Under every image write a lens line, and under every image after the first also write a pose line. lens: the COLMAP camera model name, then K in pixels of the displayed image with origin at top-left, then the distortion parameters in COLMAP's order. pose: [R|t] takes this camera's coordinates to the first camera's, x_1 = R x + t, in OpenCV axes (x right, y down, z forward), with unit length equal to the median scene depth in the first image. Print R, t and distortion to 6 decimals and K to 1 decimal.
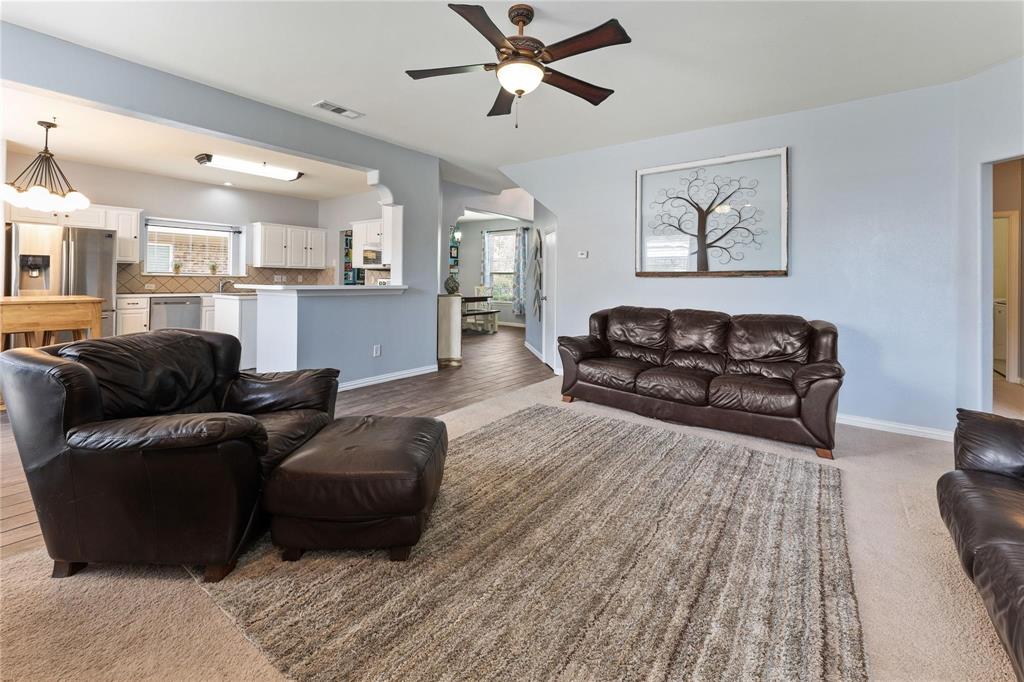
lens RADIAL K [[431.0, 0, 510.3], [0, 431.0, 282.7], [0, 0, 1]] dist [0.000954, 0.000234]
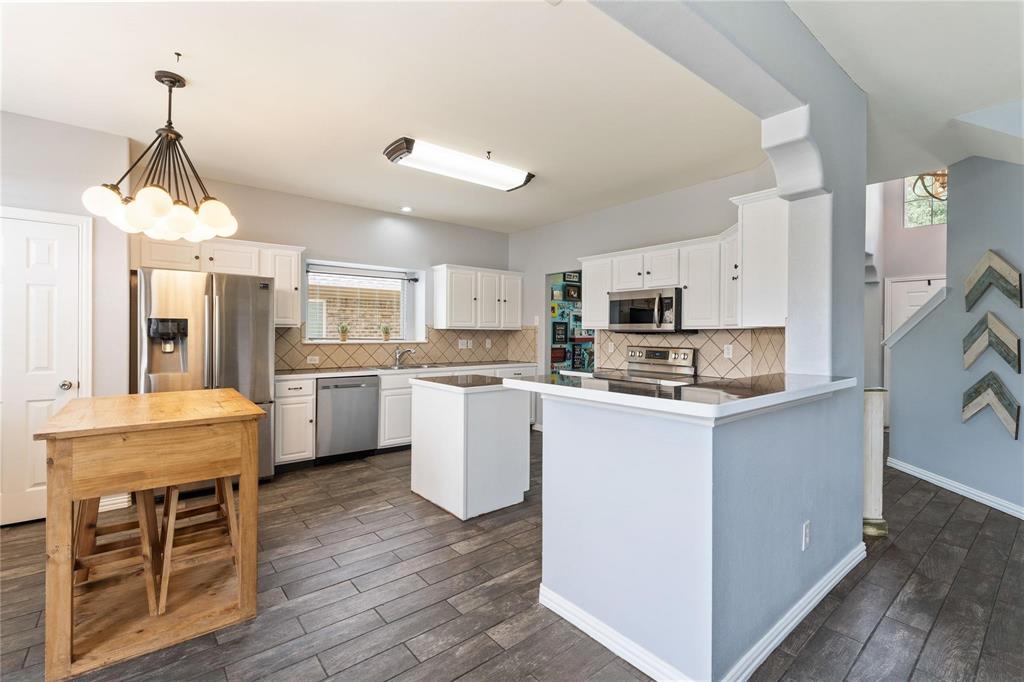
lens RADIAL K [[451.7, 0, 512.0], [0, 451.7, 341.0], [0, 0, 1]] dist [-0.001556, -0.000050]
pose [[0.971702, -0.001851, -0.236203, -0.385235], [0.004466, 0.999935, 0.010538, -0.030331], [0.236168, -0.011294, 0.971647, 0.403366]]
